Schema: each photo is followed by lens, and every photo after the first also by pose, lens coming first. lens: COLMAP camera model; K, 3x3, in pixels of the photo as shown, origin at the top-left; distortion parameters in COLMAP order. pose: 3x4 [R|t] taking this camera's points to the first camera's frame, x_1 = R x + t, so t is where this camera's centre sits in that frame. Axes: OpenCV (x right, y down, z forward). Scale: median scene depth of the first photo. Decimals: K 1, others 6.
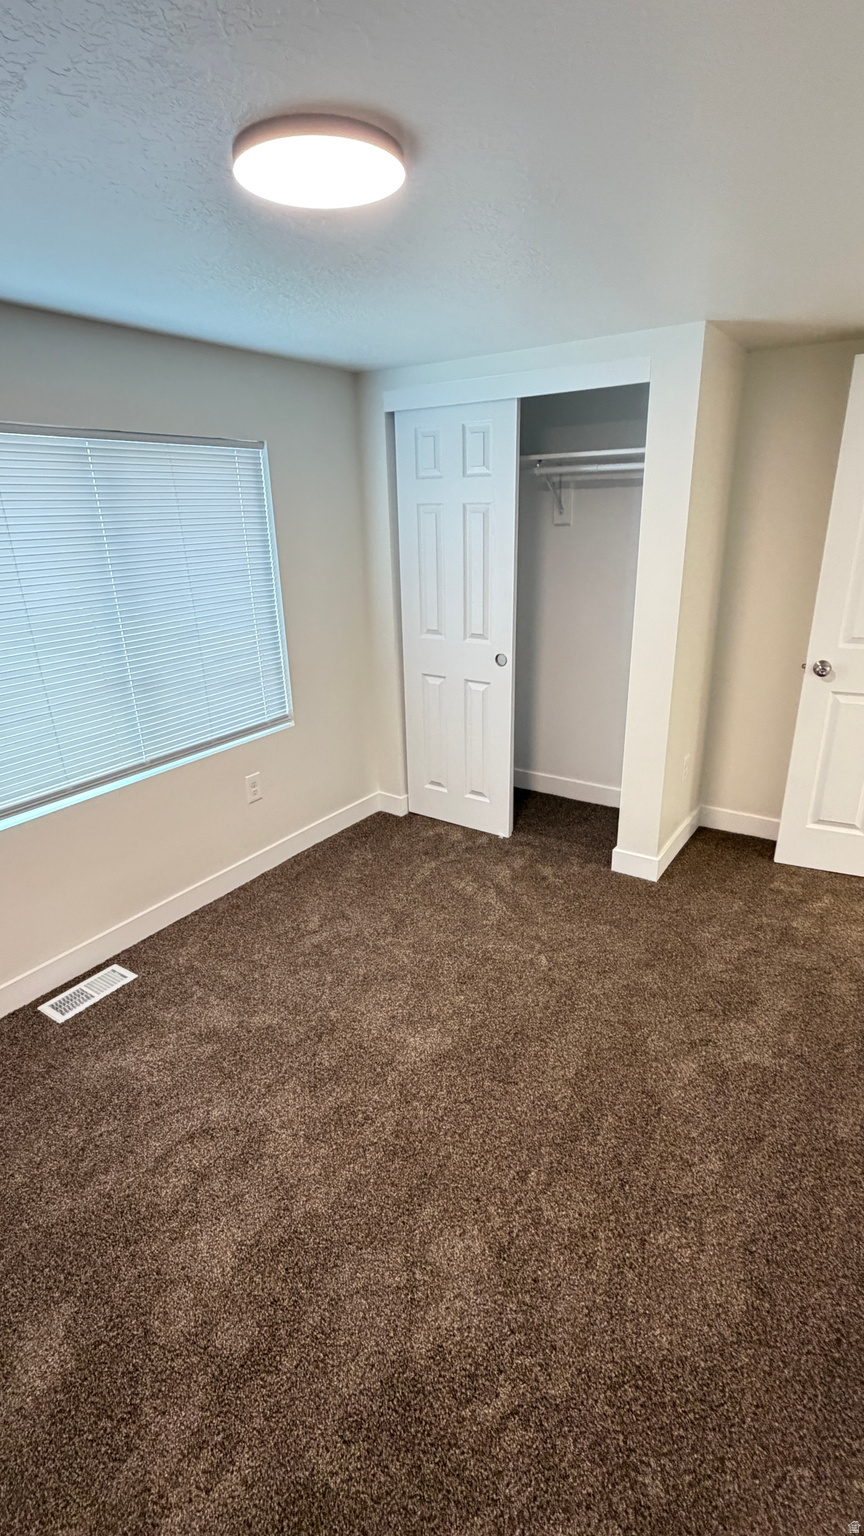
lens RADIAL K [[708.9, 0, 432.0], [0, 708.9, 768.0], [0, 0, 1]] dist [0.001249, -0.000137]
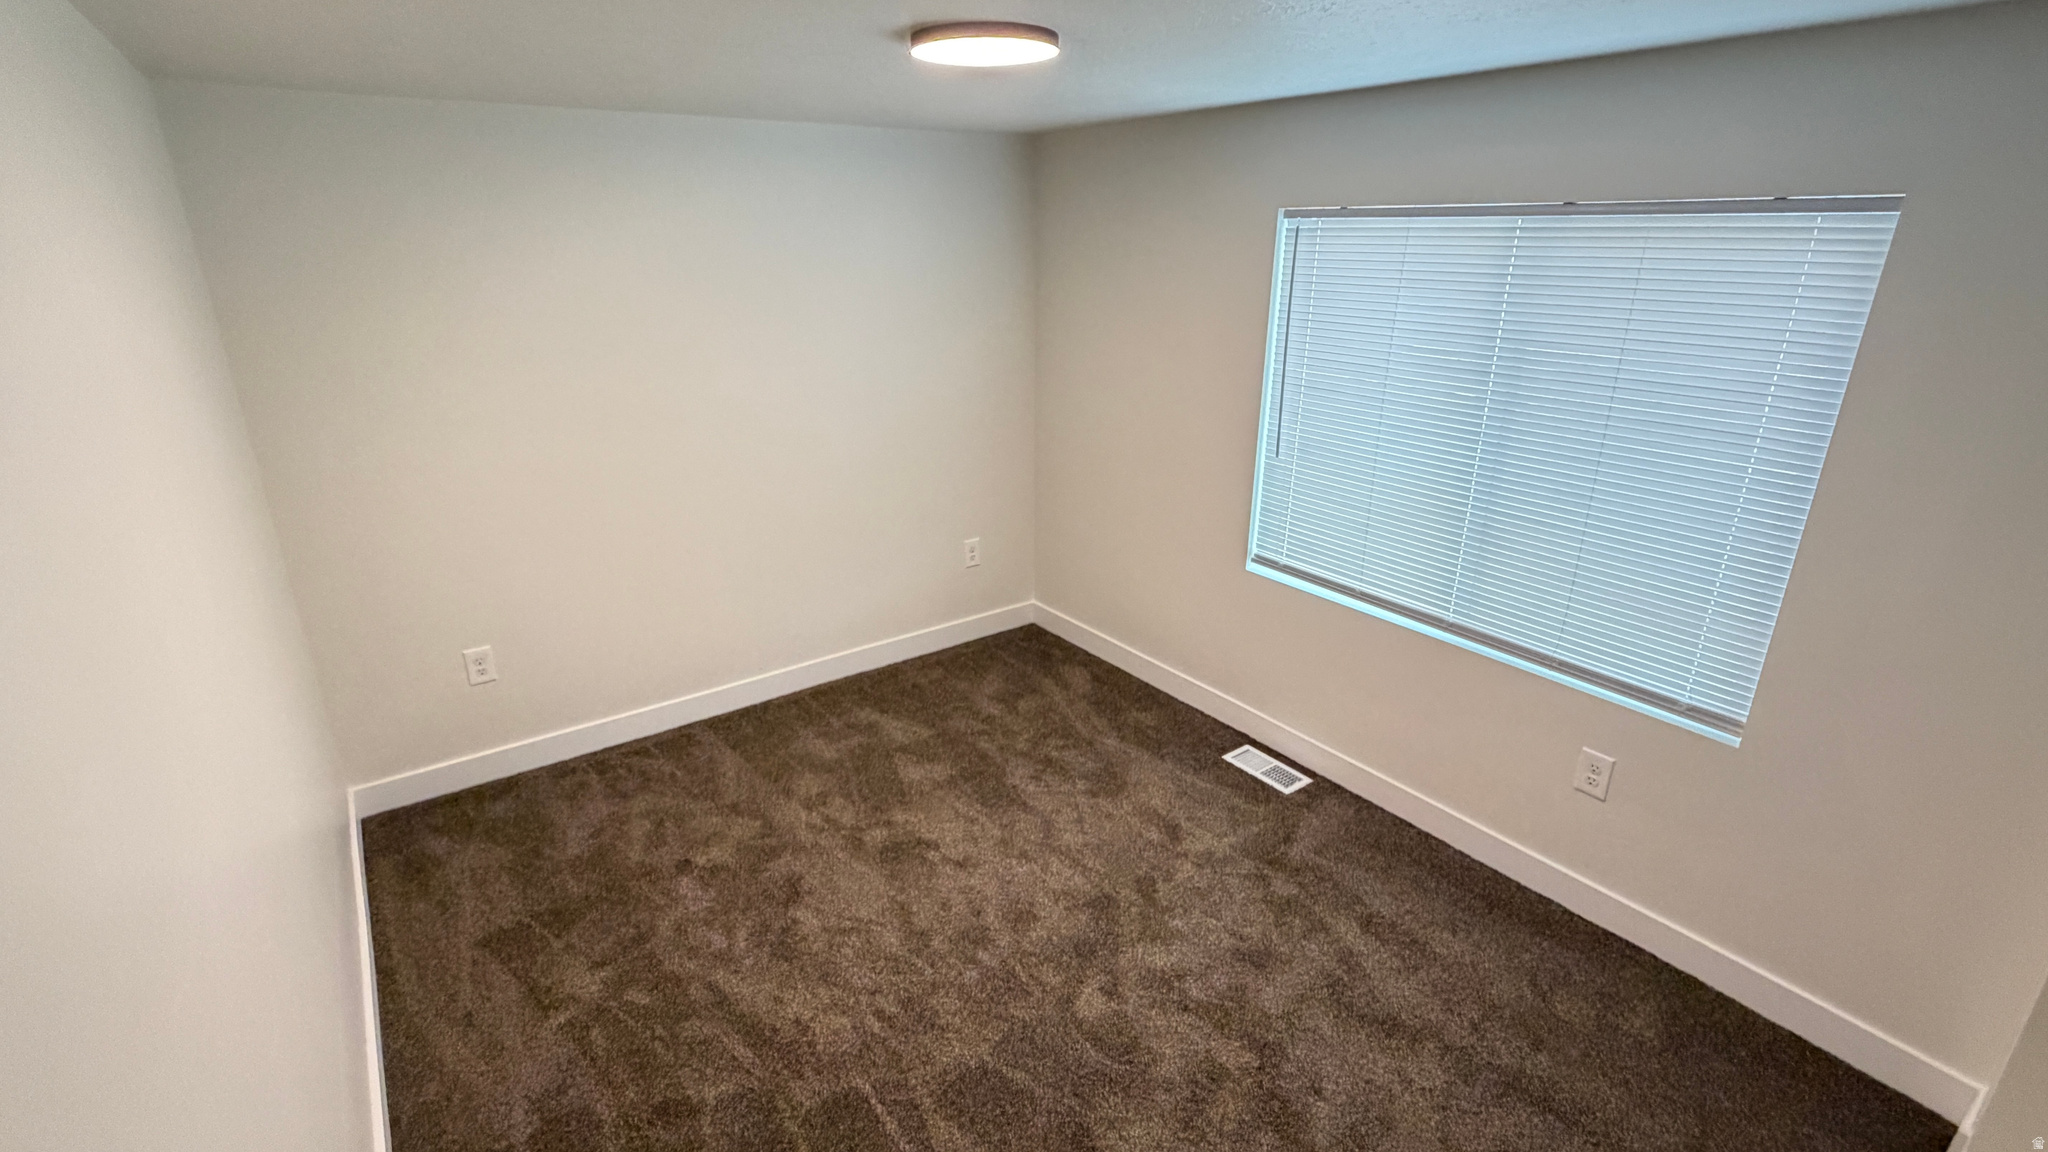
lens RADIAL K [[945.2, 0, 1024.0], [0, 945.2, 576.0], [0, 0, 1]] dist [0.001249, -0.000137]
pose [[-0.342379, 0.344015, -0.874317, 0.650711], [-0.324111, 0.830194, 0.453575, -0.372191], [0.881889, 0.438670, -0.172742, 0.753169]]
